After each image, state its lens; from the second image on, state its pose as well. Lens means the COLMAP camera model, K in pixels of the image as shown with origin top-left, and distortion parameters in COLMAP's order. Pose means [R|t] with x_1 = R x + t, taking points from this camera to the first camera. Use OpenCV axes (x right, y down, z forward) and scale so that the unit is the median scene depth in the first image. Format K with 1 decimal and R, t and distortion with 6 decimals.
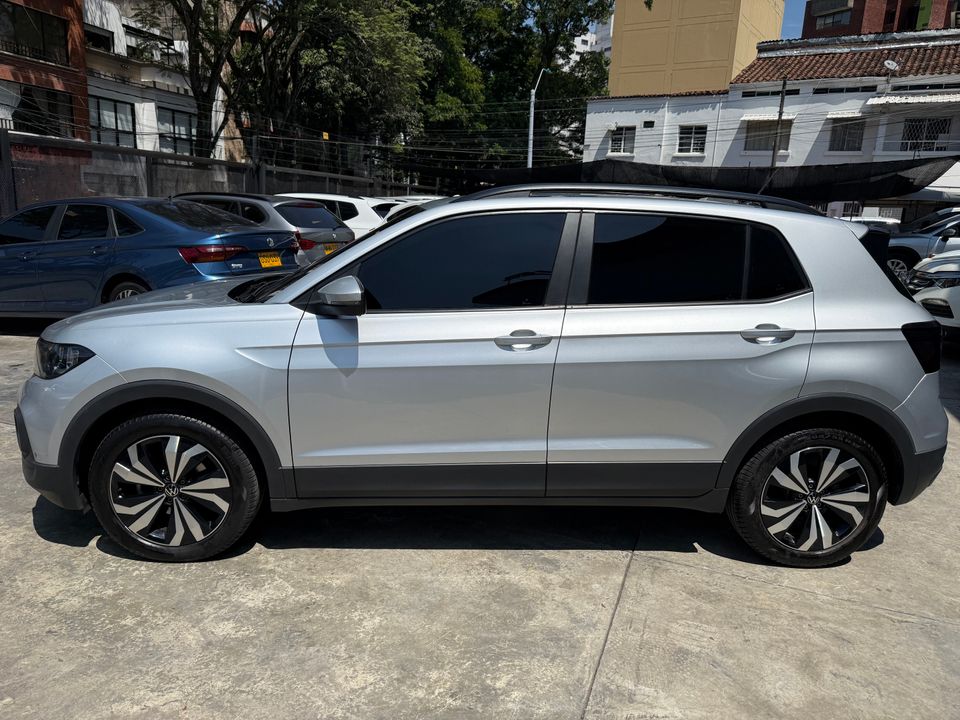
lens RADIAL K [[678.2, 0, 480.0], [0, 678.2, 360.0], [0, 0, 1]] dist [0.030437, -0.044129]
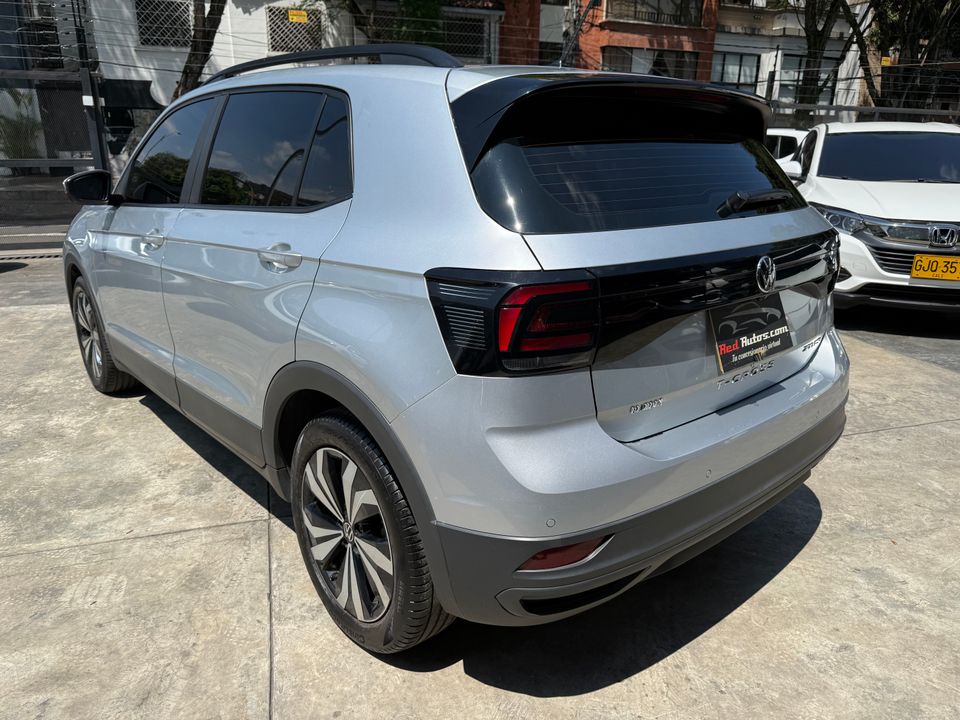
lens RADIAL K [[678.2, 0, 480.0], [0, 678.2, 360.0], [0, 0, 1]] dist [0.030437, -0.044129]
pose [[0.622262, 0.199450, -0.756974, 0.091801], [-0.153980, 0.979291, 0.131450, -0.004888], [0.767516, 0.034763, 0.640087, 0.062436]]
